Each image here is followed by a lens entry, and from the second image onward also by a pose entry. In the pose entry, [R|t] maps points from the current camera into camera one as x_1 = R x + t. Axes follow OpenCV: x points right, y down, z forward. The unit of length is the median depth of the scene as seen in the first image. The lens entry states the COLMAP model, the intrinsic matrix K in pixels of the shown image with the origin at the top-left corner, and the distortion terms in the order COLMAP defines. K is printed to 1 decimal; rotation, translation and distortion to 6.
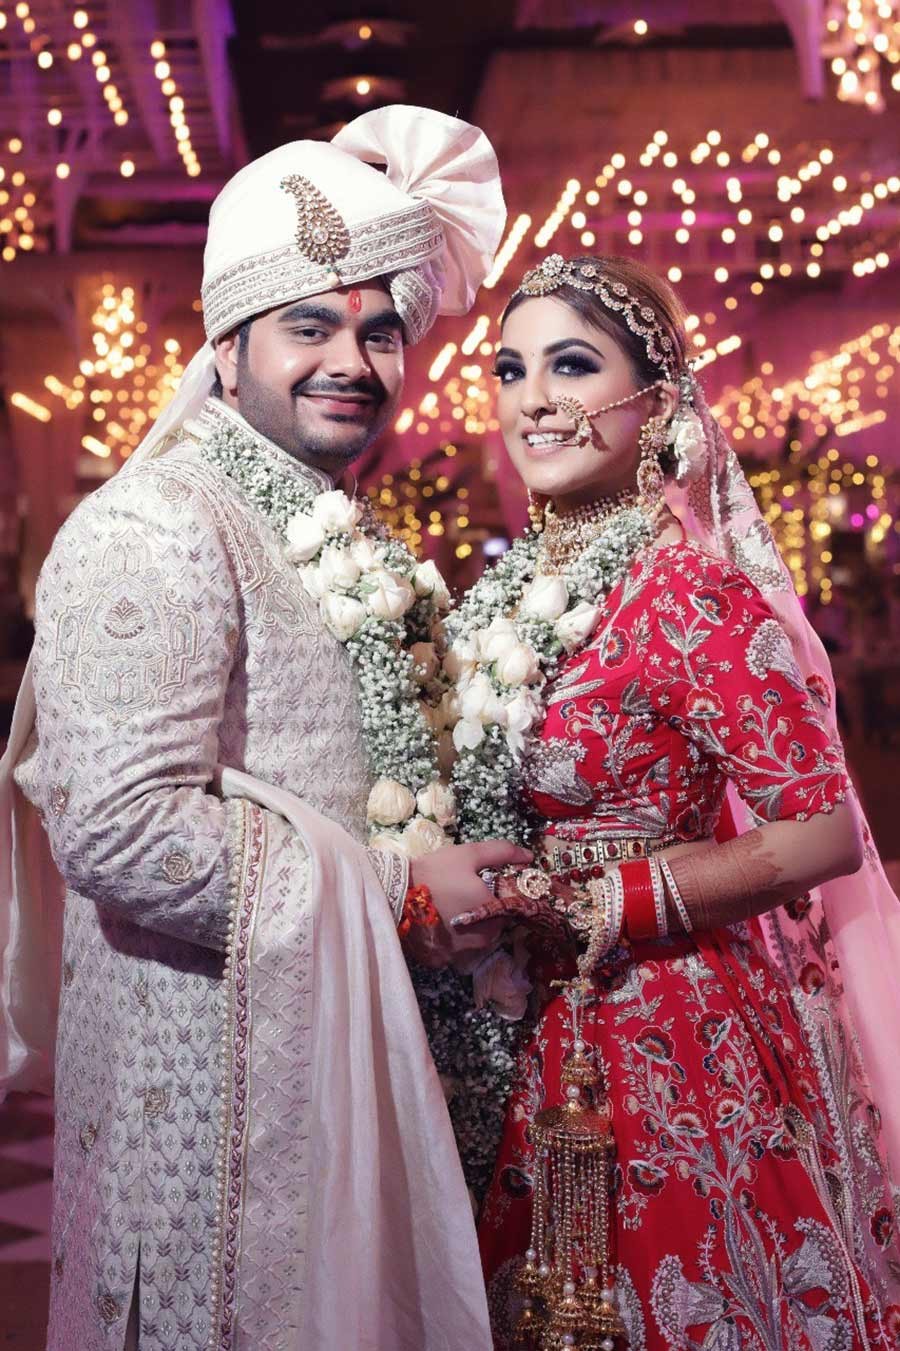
lens RADIAL K [[1876.8, 0, 450.0], [0, 1876.8, 675.5], [0, 0, 1]] dist [-0.005190, -0.654598]
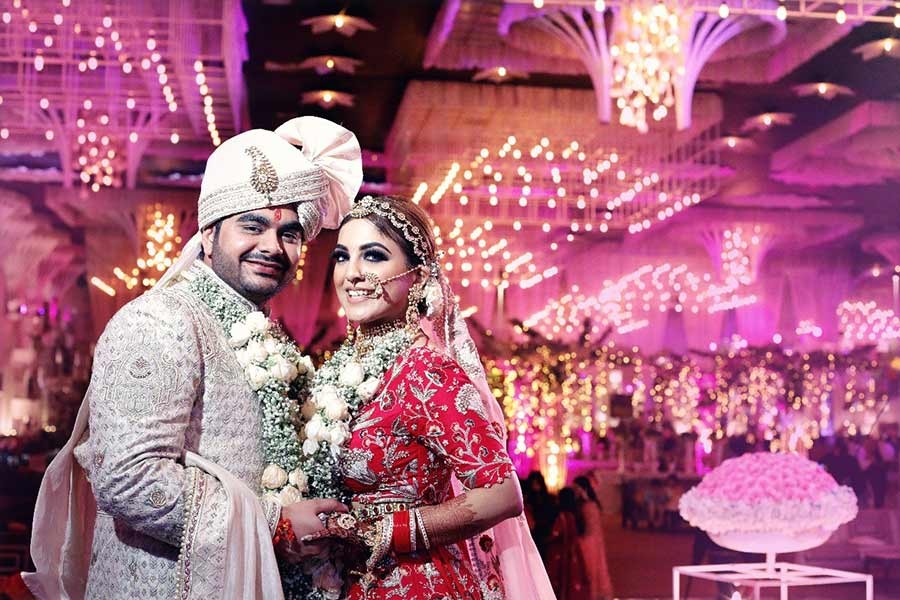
lens RADIAL K [[1262.3, 0, 450.0], [0, 1262.3, 300.0], [0, 0, 1]] dist [-0.333887, 1.394252]
pose [[0.996631, 0.060195, 0.055702, 0.058885], [-0.051280, 0.987422, -0.149558, 0.067060], [-0.064004, 0.146198, 0.987183, -0.250119]]
